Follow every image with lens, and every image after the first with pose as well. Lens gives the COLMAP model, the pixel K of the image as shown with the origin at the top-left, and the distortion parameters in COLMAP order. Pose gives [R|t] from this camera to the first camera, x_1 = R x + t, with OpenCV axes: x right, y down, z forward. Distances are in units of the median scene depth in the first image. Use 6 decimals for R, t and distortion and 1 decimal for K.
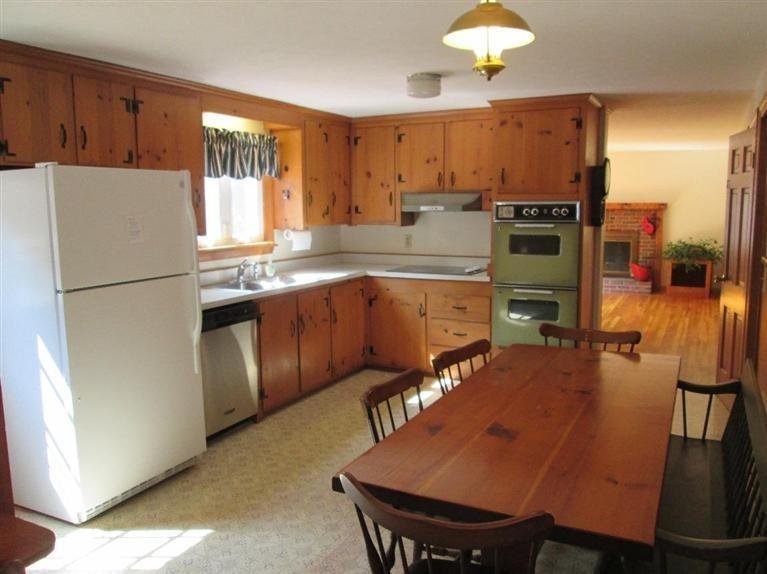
lens RADIAL K [[638.1, 0, 368.9], [0, 638.1, 290.2], [0, 0, 1]] dist [-0.053932, 0.009100]
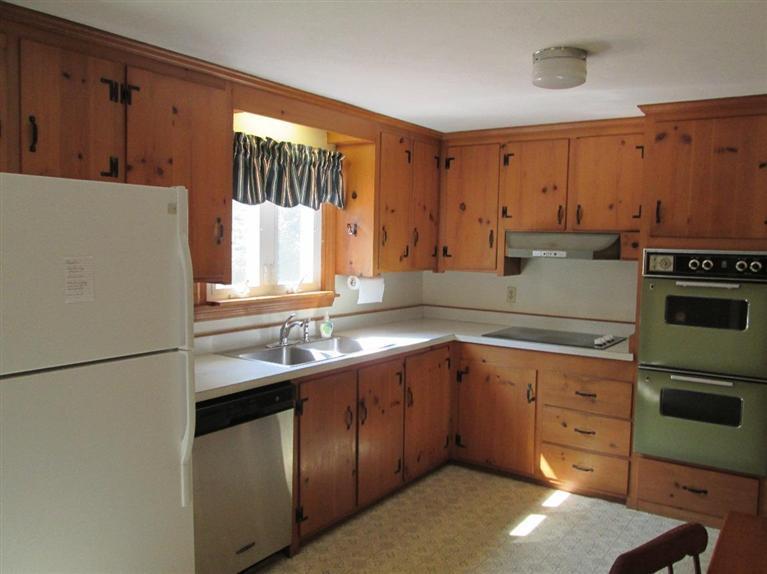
lens RADIAL K [[638.1, 0, 378.5], [0, 638.1, 284.8], [0, 0, 1]] dist [-0.053932, 0.009100]
pose [[0.992789, 0.036777, -0.114092, -0.012569], [-0.044155, 0.997047, -0.062827, -0.044252], [0.111445, 0.067412, 0.991482, 0.294230]]
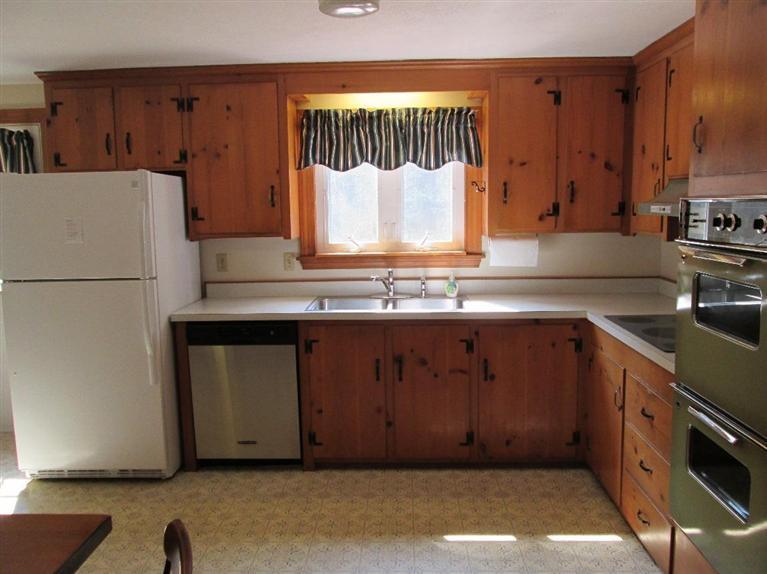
lens RADIAL K [[638.1, 0, 384.6], [0, 638.1, 285.6], [0, 0, 1]] dist [-0.053932, 0.009100]
pose [[0.440133, 0.118147, -0.890126, 0.532840], [-0.109096, 0.990998, 0.077593, -0.095660], [0.891281, 0.062958, 0.449060, 0.667589]]
